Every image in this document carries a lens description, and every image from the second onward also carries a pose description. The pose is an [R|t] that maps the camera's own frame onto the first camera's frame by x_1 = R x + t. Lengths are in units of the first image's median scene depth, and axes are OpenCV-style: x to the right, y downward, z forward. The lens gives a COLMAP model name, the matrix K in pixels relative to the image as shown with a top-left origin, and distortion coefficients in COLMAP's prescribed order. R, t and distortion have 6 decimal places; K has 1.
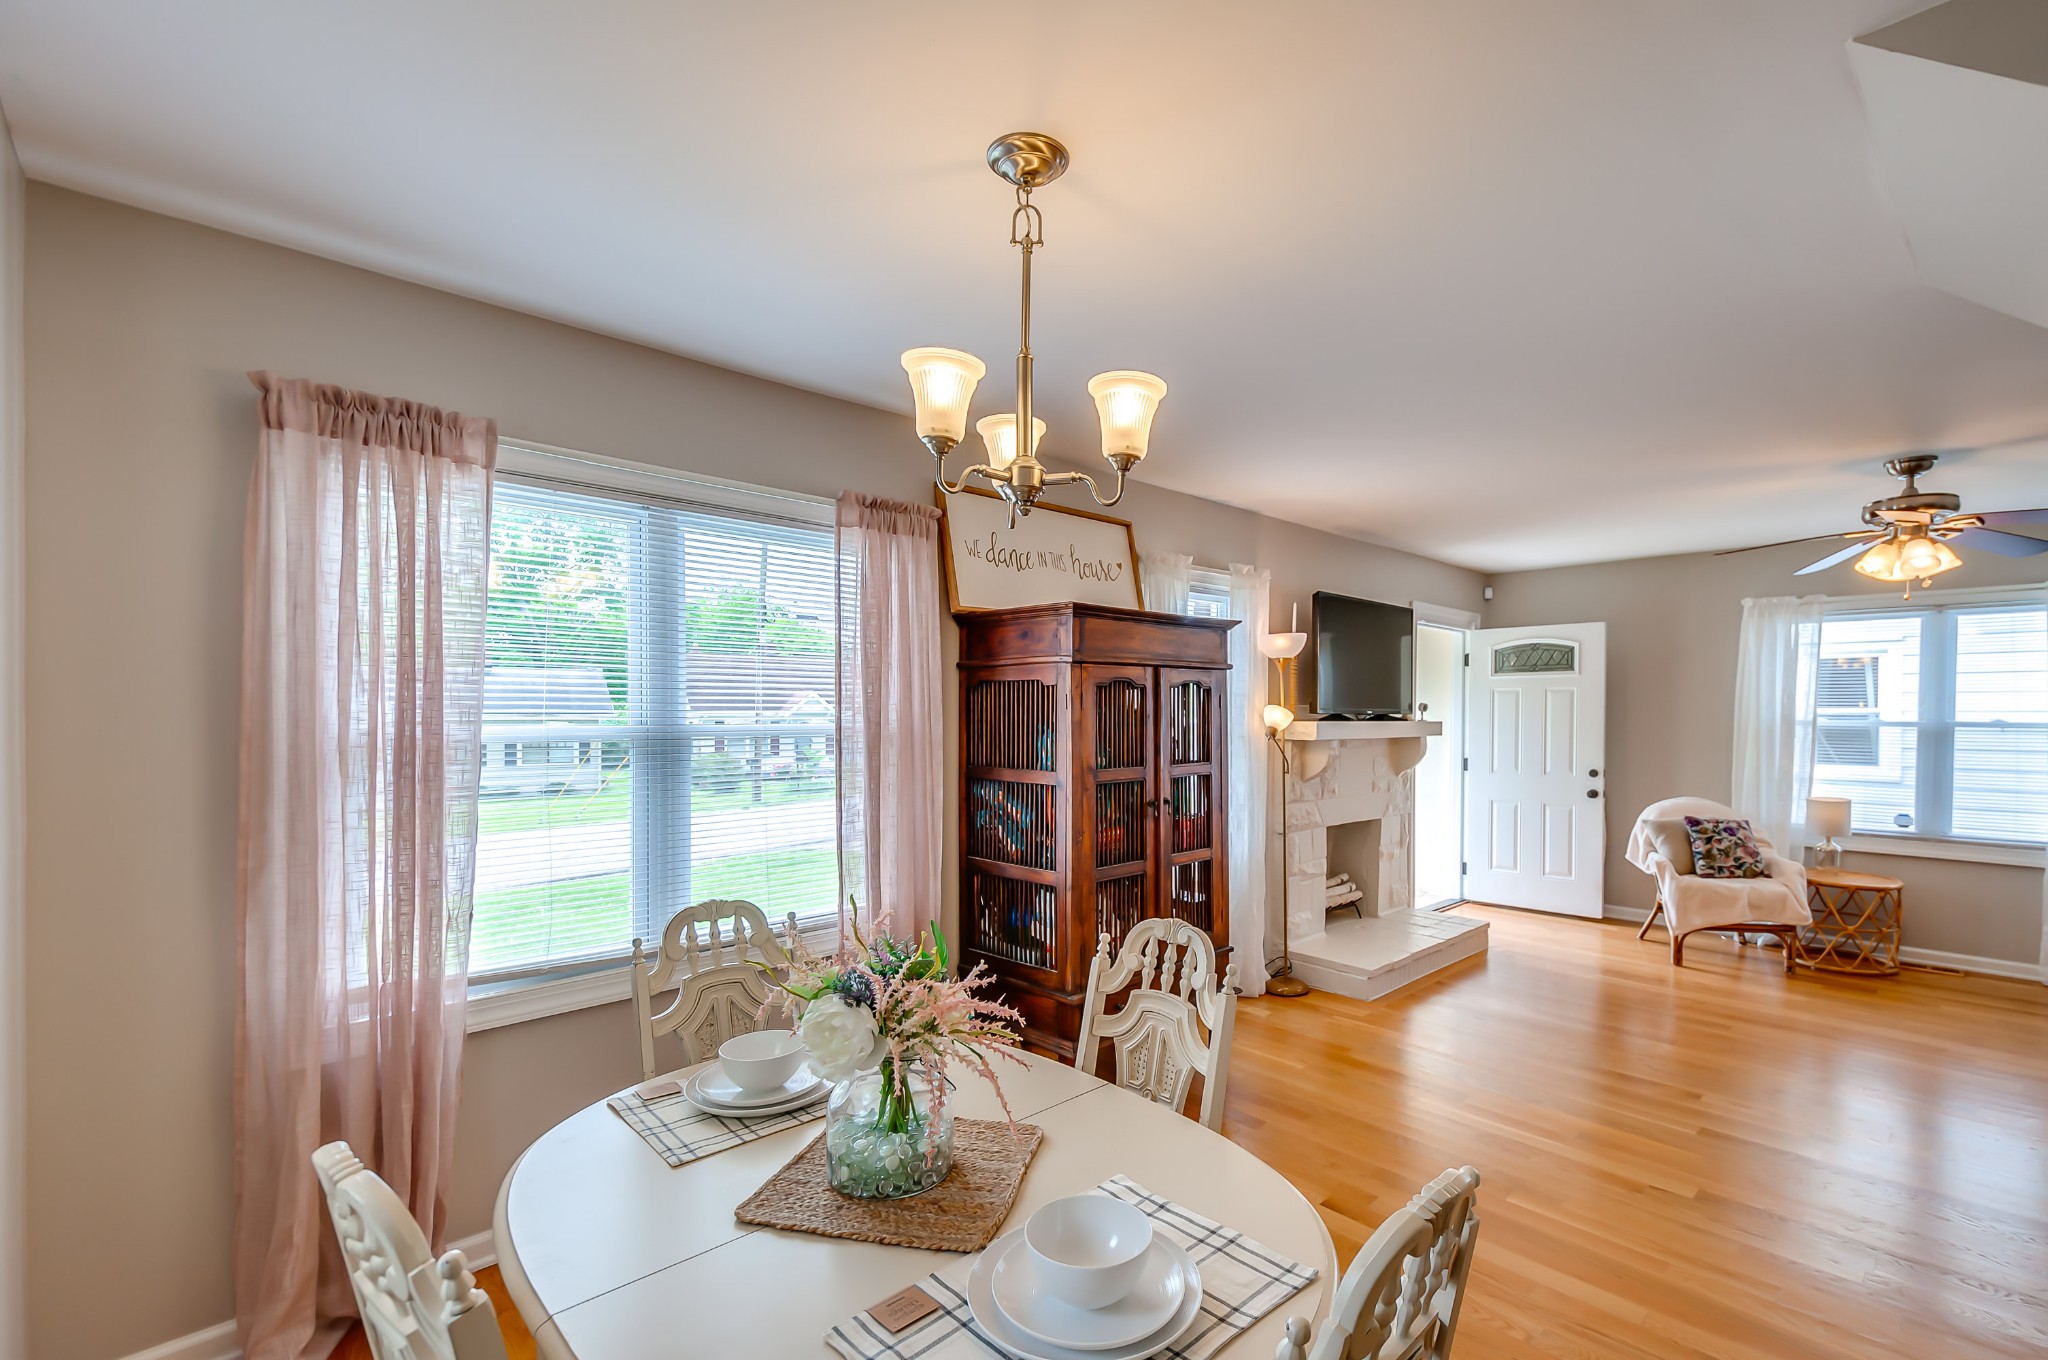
lens RADIAL K [[917.3, 0, 1076.9], [0, 917.3, 757.5], [0, 0, 1]] dist [0.024255, -0.017318]
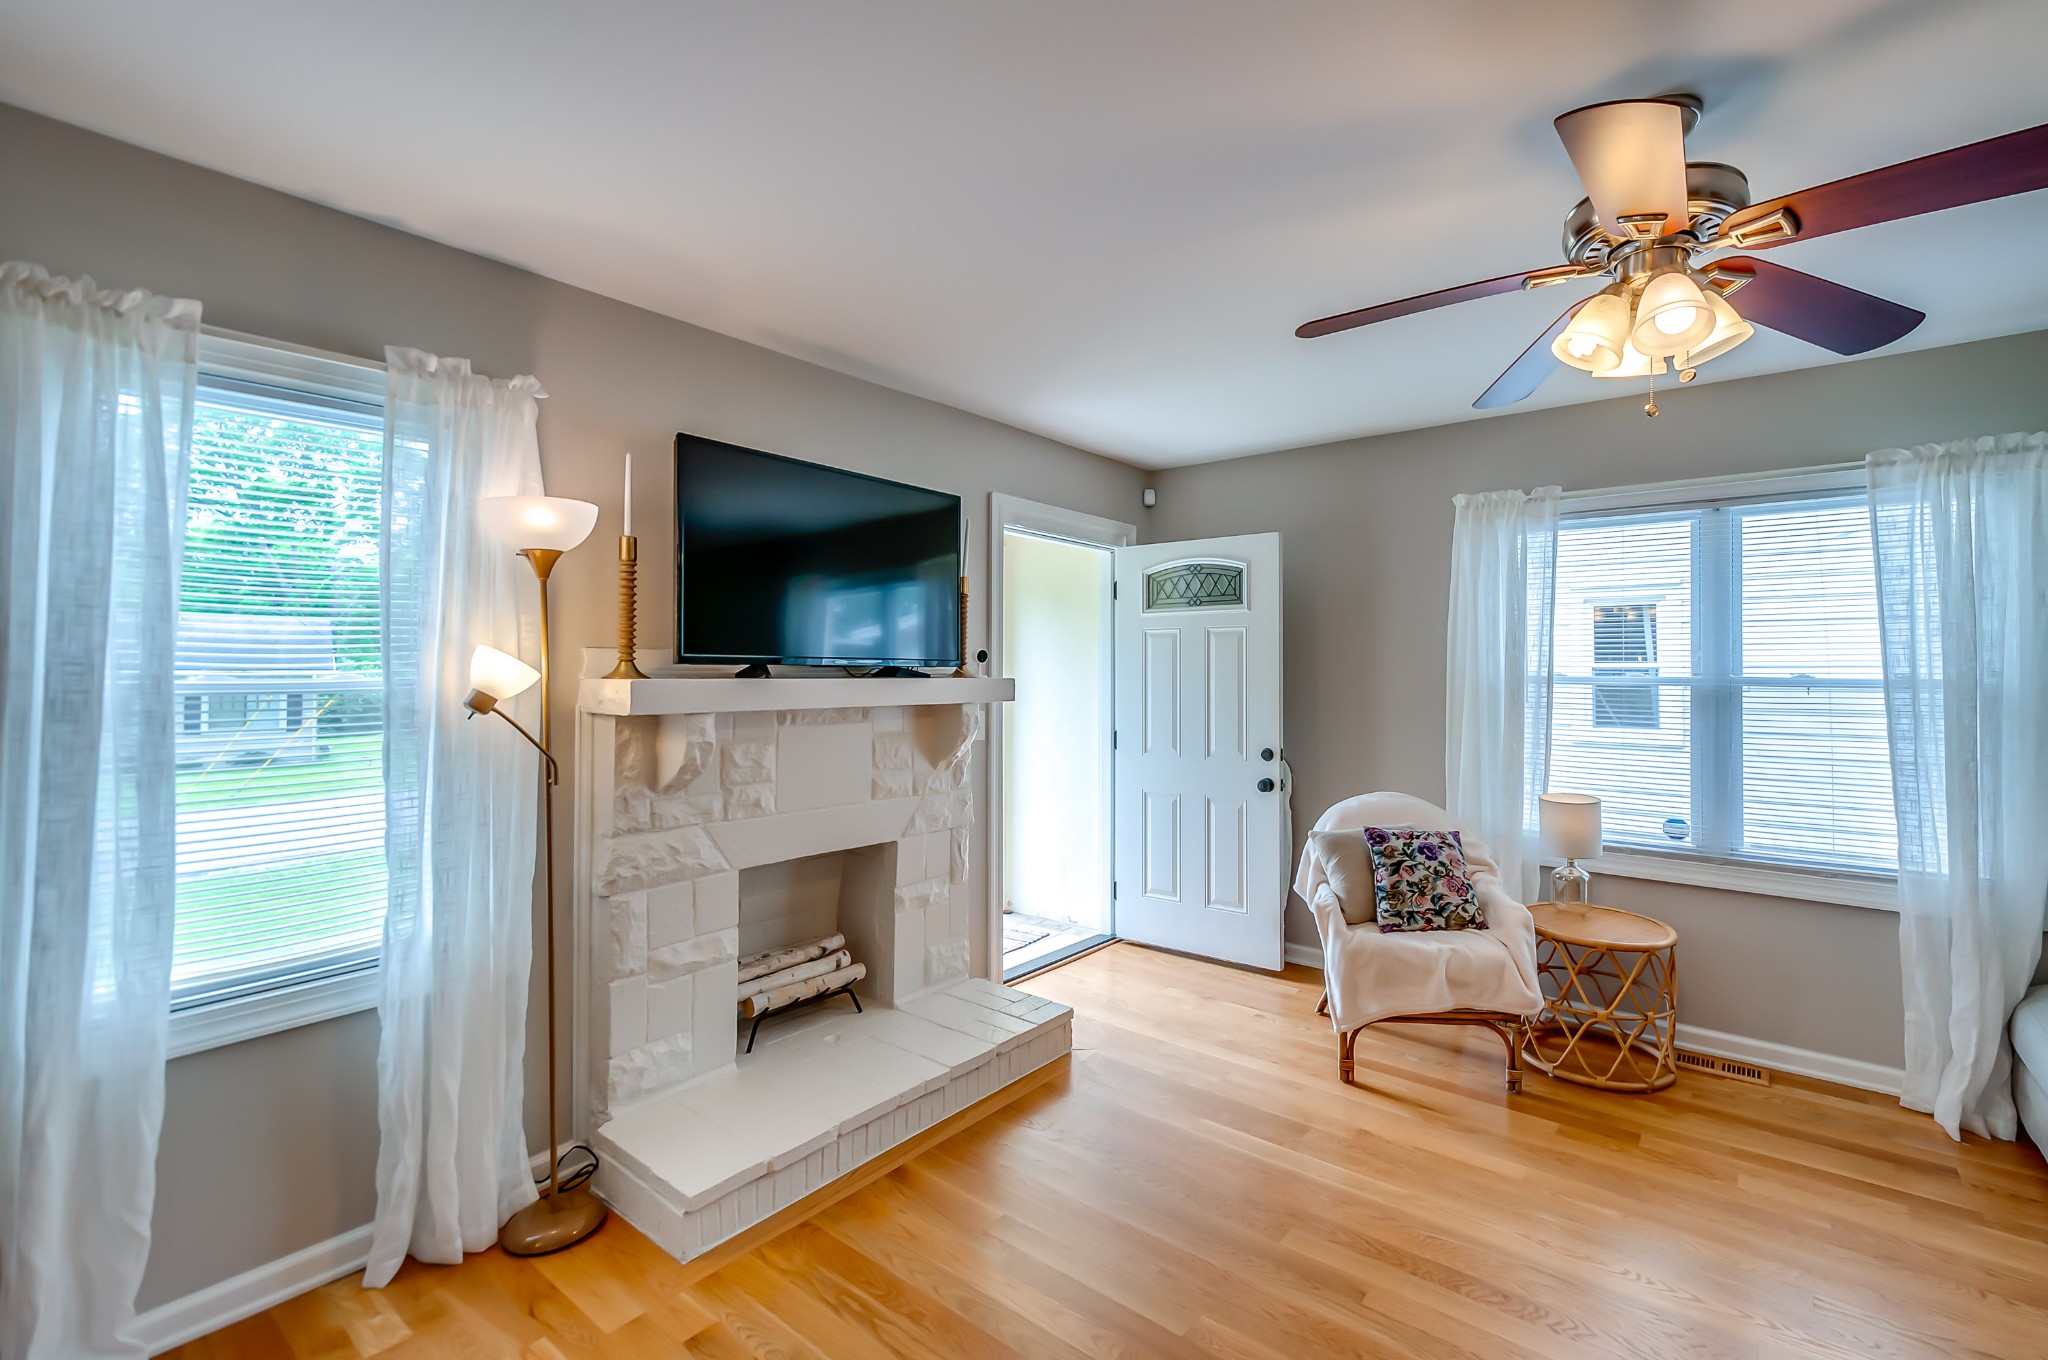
lens RADIAL K [[890.5, 0, 1094.8], [0, 890.5, 682.9], [0, 0, 1]] dist [0.003365, 0.000202]
pose [[0.990430, -0.003002, 0.137984, 0.398217], [0.007659, 0.999418, -0.033231, -0.016685], [-0.137804, 0.033969, 0.989877, 0.427099]]
